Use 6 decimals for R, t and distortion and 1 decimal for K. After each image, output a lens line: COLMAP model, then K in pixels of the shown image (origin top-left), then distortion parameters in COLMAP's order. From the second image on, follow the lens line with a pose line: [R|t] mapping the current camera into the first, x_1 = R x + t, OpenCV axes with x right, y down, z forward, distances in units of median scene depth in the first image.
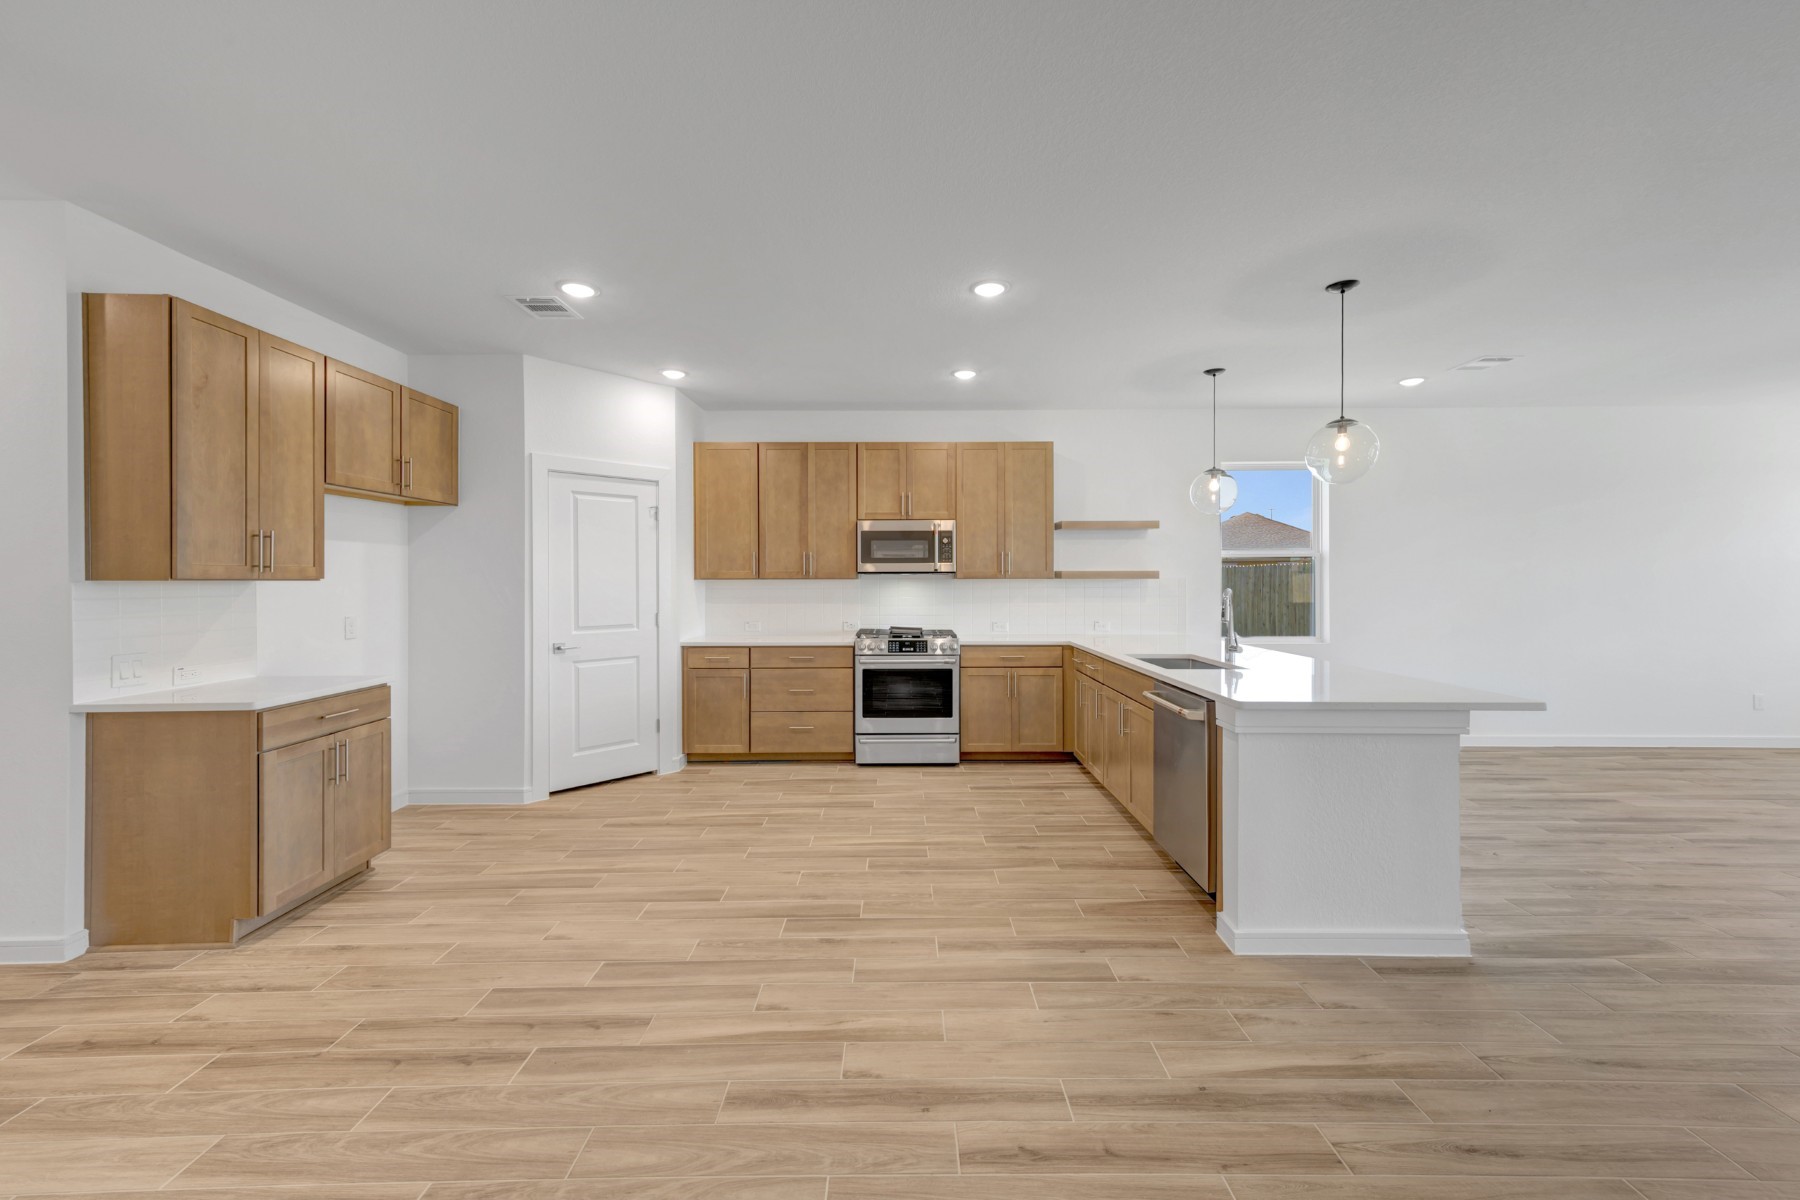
lens RADIAL K [[701.8, 0, 906.5], [0, 701.8, 573.9], [0, 0, 1]] dist [0.016807, 0.000305]
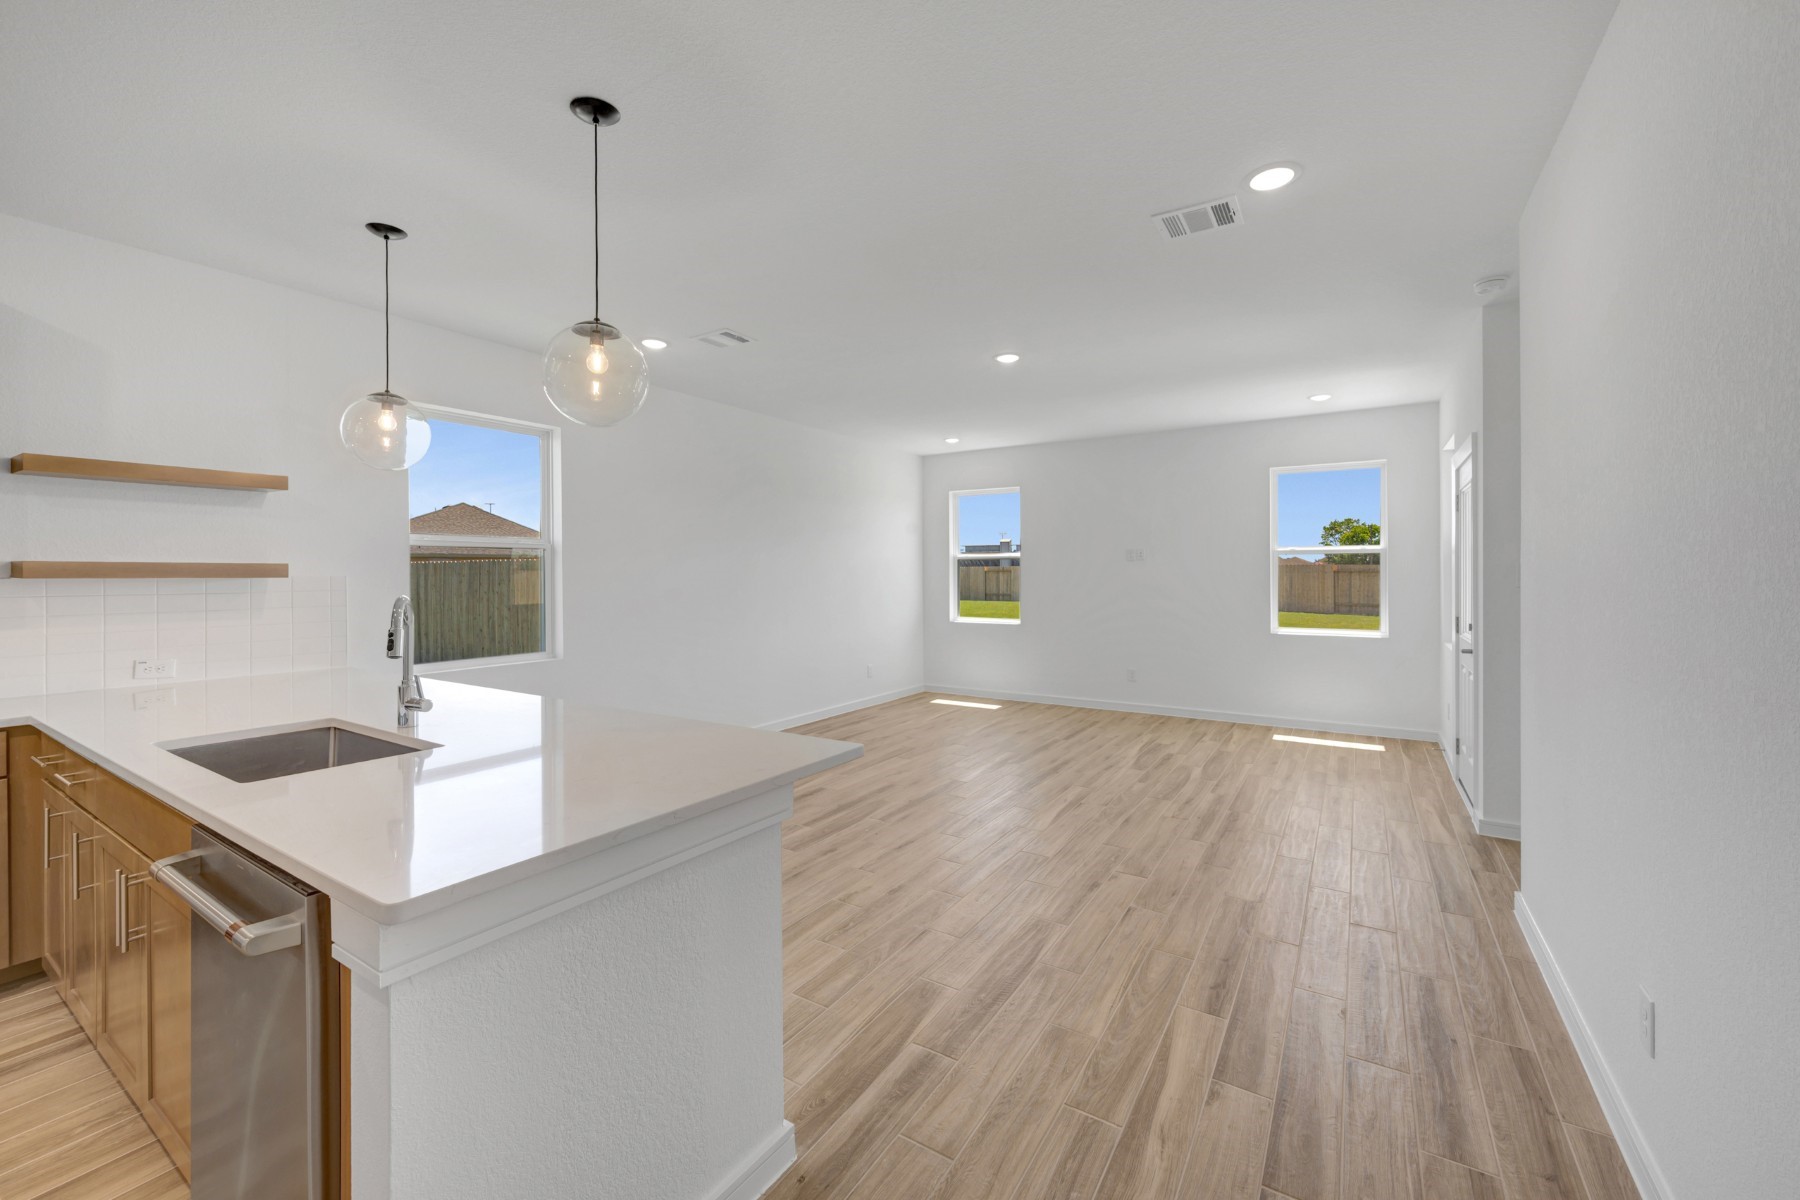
lens RADIAL K [[716.5, 0, 906.9], [0, 716.5, 584.4], [0, 0, 1]] dist [-0.001068, 0.000067]
pose [[0.537001, -0.010972, 0.843510, 0.203299], [-0.003310, 0.999880, 0.015114, 0.002912], [-0.843575, -0.010908, 0.536900, 0.382695]]
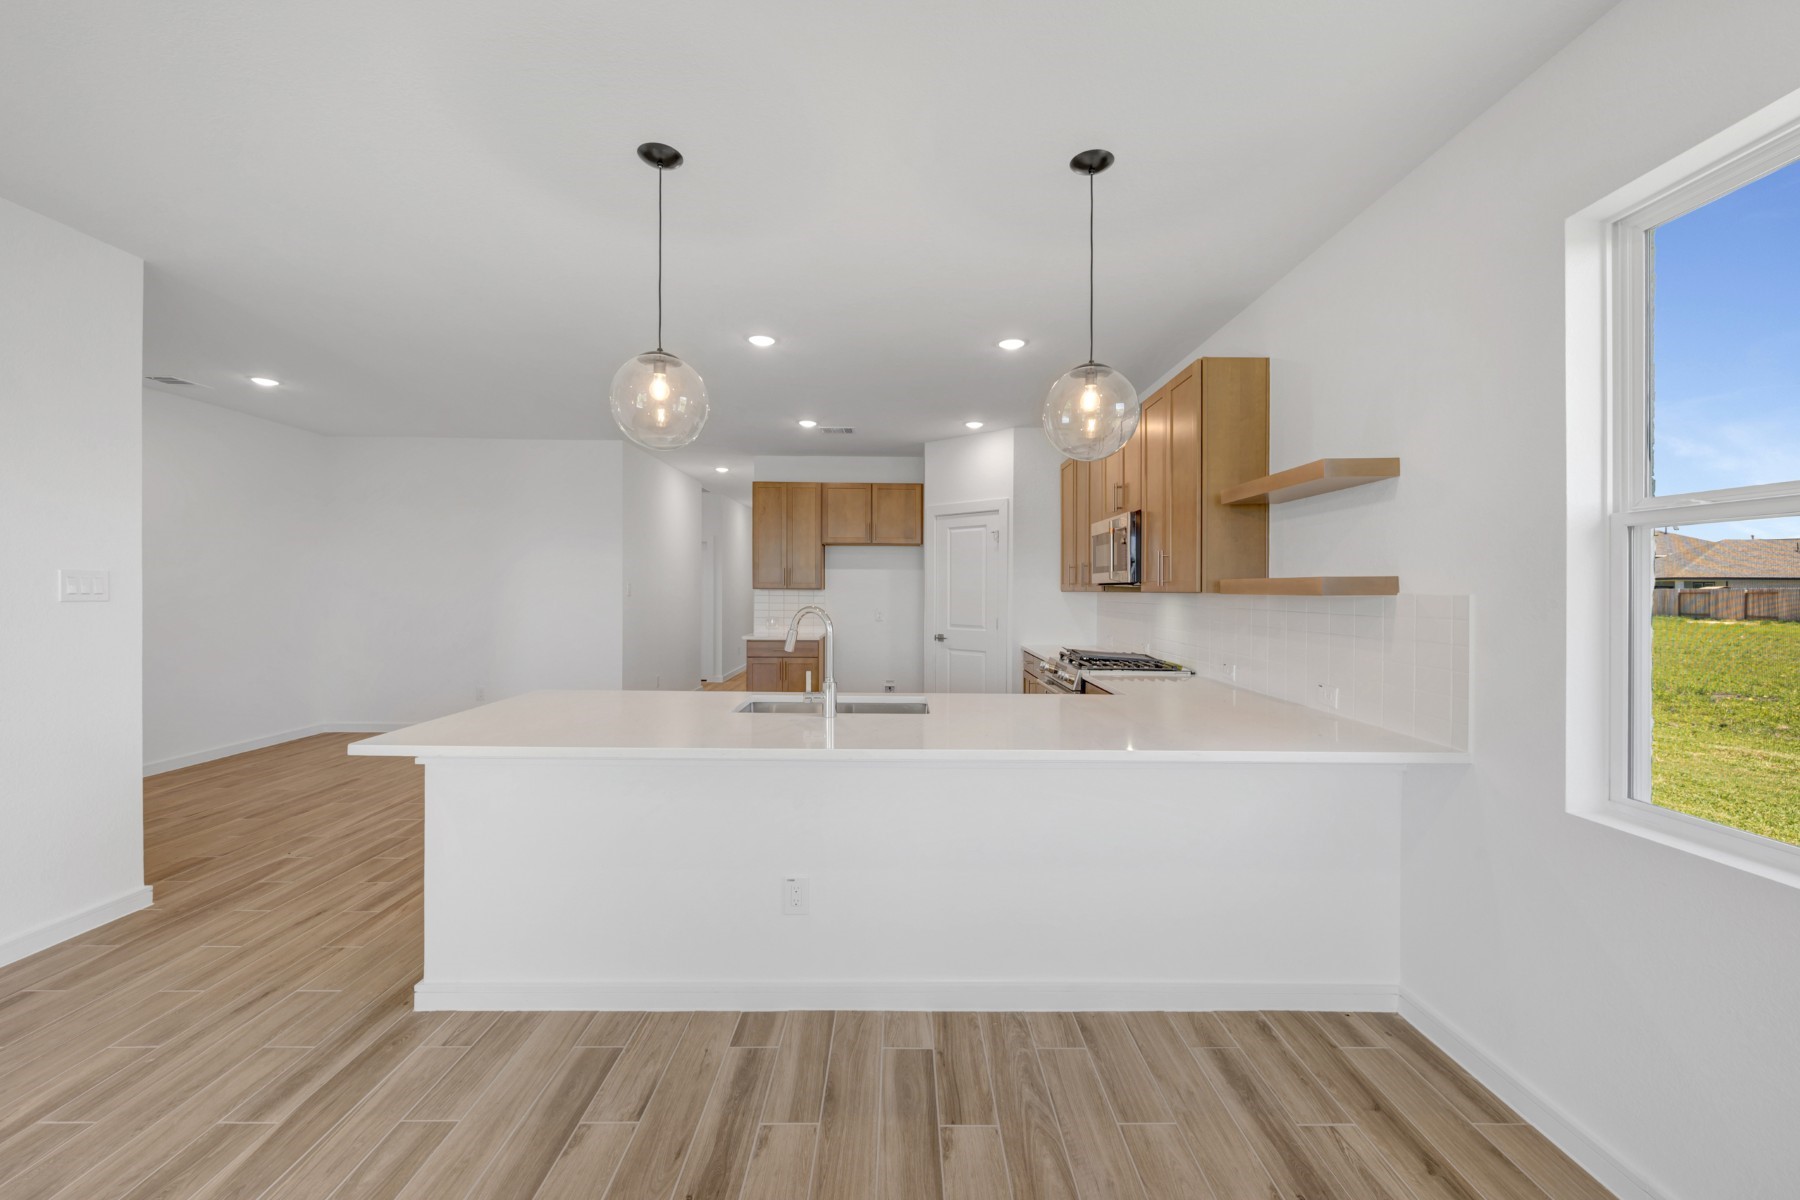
lens RADIAL K [[716.5, 0, 906.9], [0, 716.5, 584.4], [0, 0, 1]] dist [-0.001068, 0.000067]
pose [[0.007760, -0.005384, -0.999955, 1.138924], [0.000654, 0.999985, -0.005379, 0.004064], [0.999970, -0.000612, 0.007764, 1.081049]]
